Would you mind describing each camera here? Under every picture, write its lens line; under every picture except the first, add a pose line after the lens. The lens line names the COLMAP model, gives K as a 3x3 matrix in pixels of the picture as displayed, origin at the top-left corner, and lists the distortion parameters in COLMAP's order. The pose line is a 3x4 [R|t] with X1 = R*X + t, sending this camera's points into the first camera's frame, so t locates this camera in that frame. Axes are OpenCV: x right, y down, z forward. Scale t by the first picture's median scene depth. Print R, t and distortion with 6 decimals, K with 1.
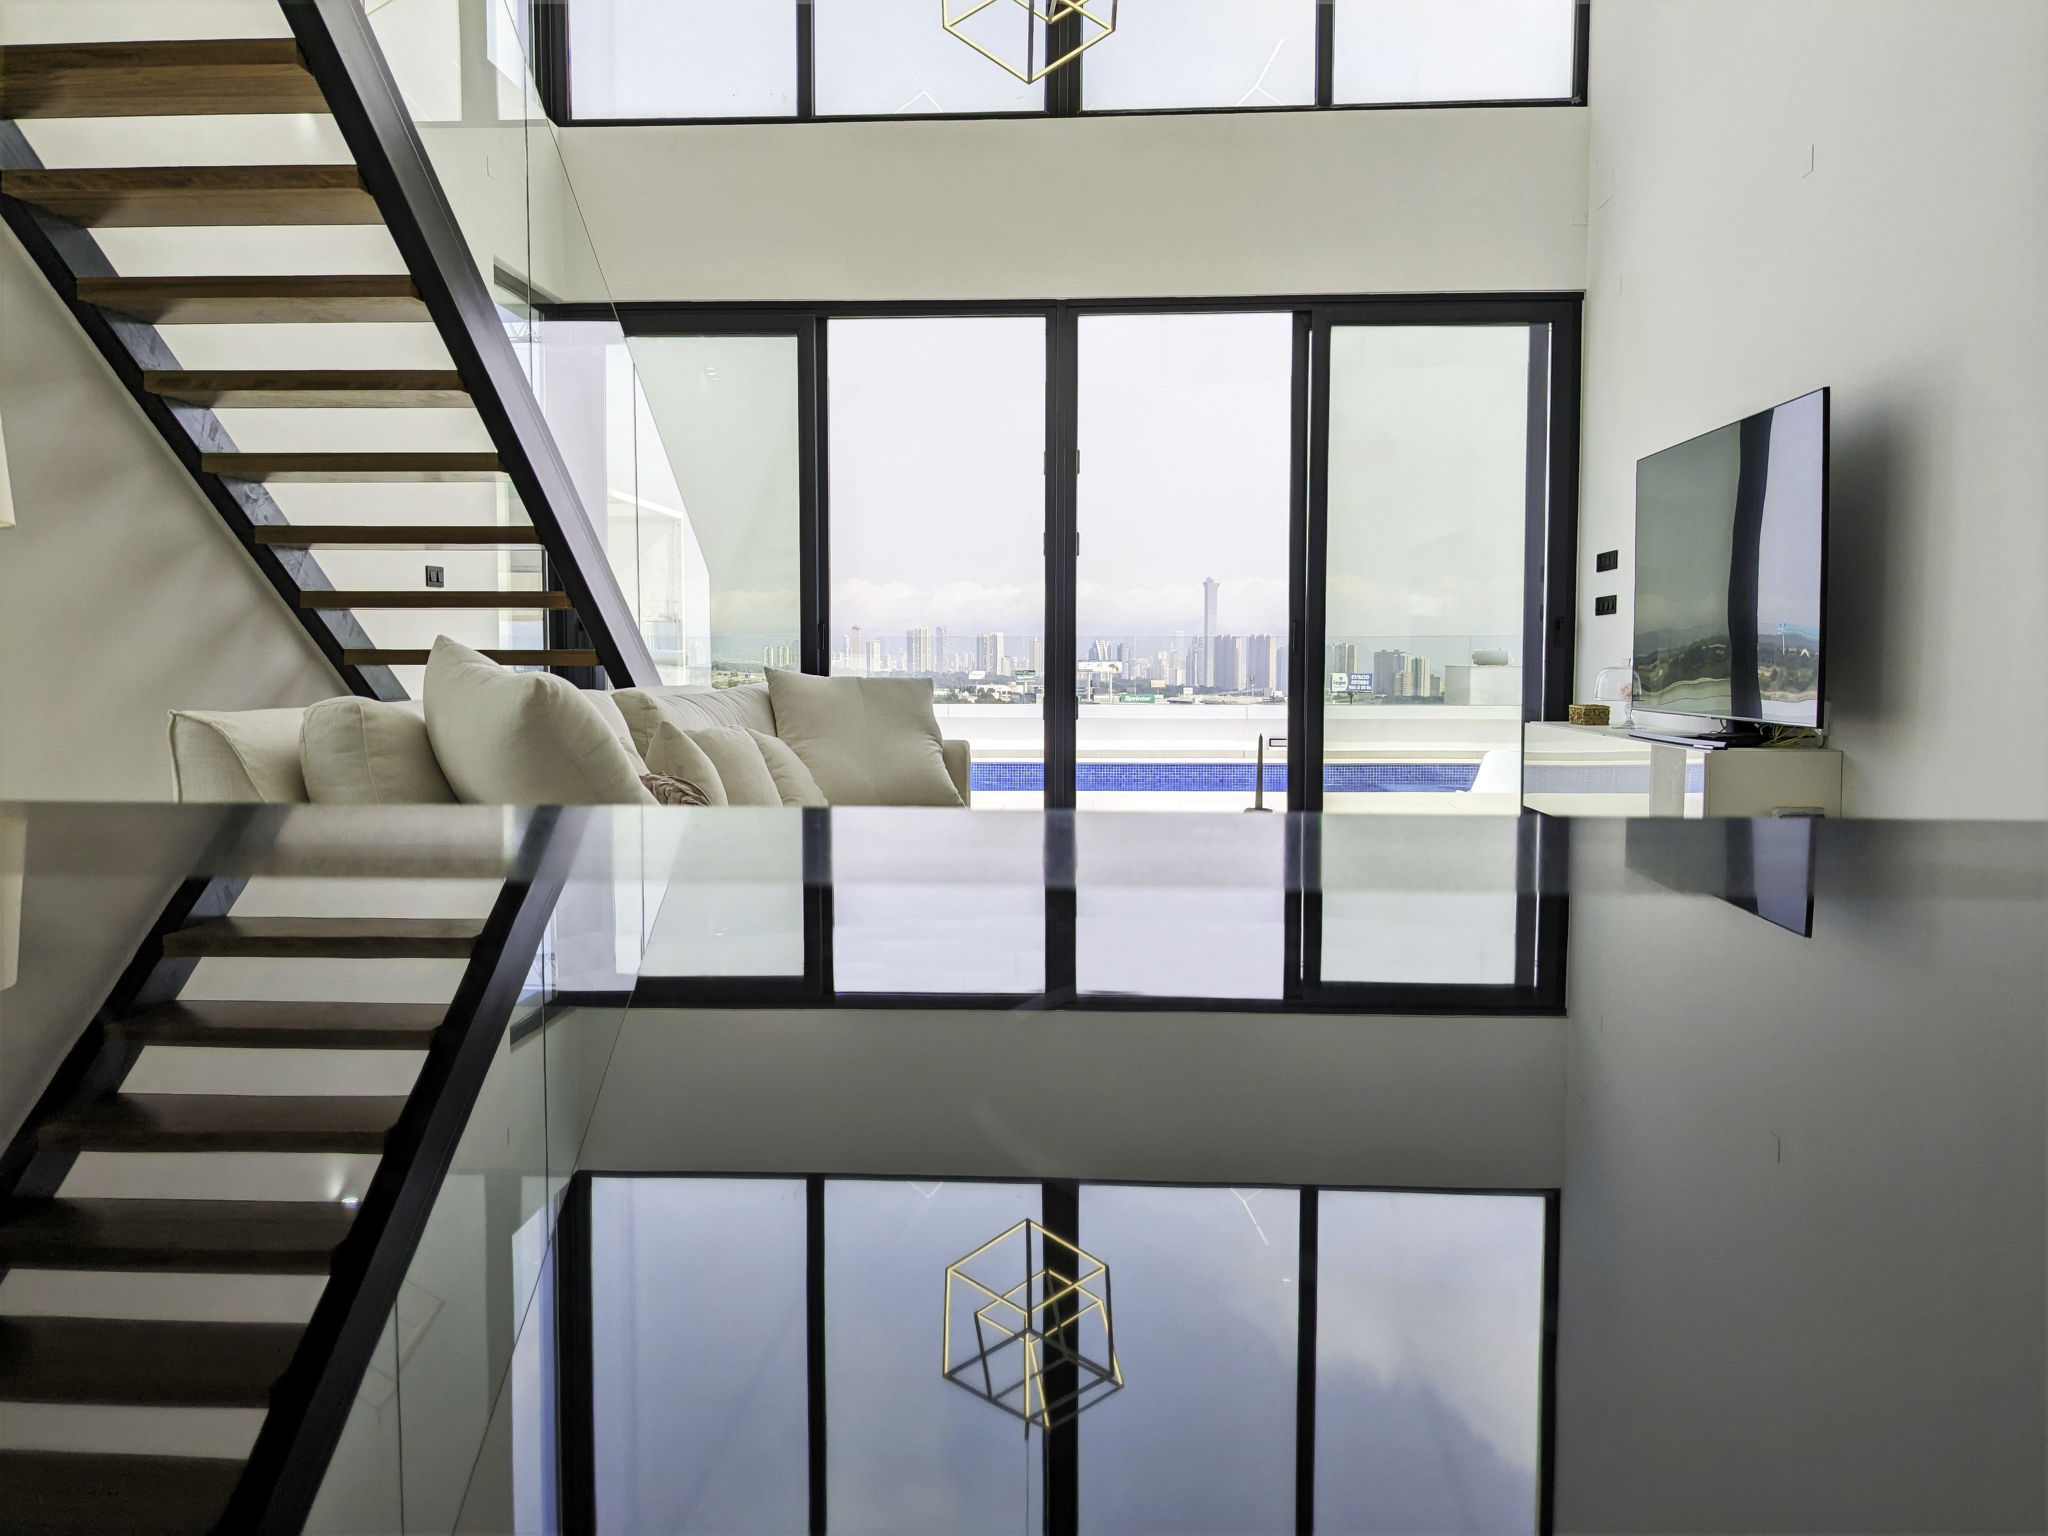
lens RADIAL K [[1598.8, 0, 1024.0], [0, 1598.8, 768.0], [0, 0, 1]] dist [0.049724, -0.094868]
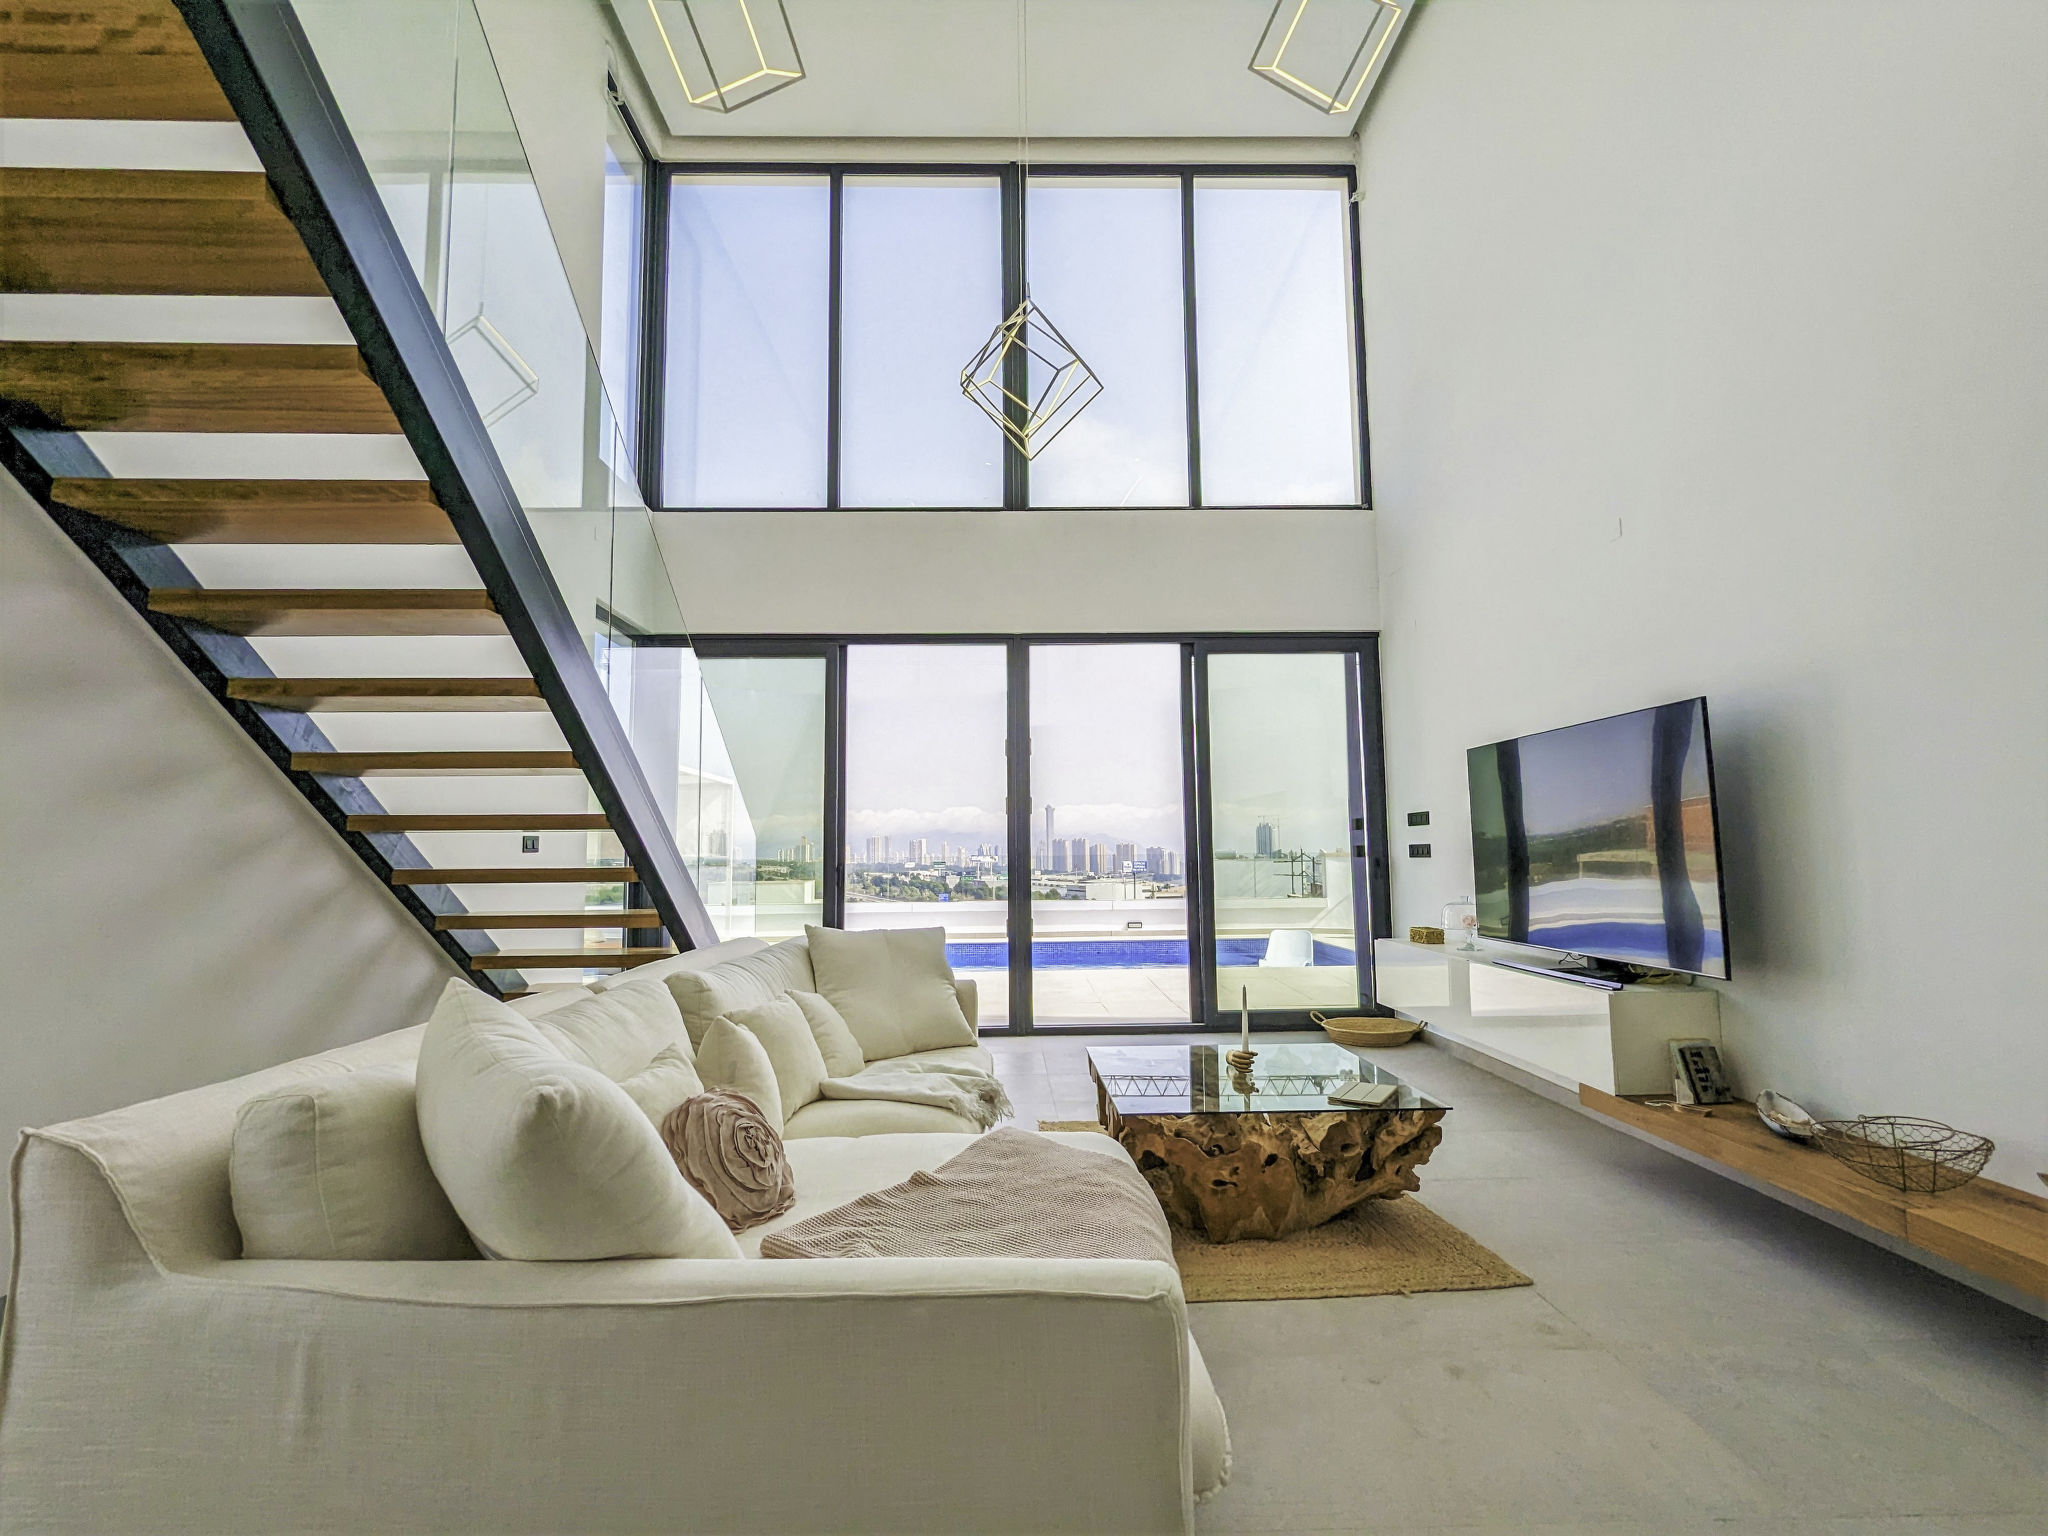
lens RADIAL K [[963.6, 0, 1024.0], [0, 963.6, 768.0], [0, 0, 1]] dist [0.001211, -0.000208]
pose [[0.996076, -0.004756, 0.088378, -0.067548], [0.018596, 0.987512, -0.156441, -0.066886], [-0.086530, 0.157471, 0.983725, 0.285339]]
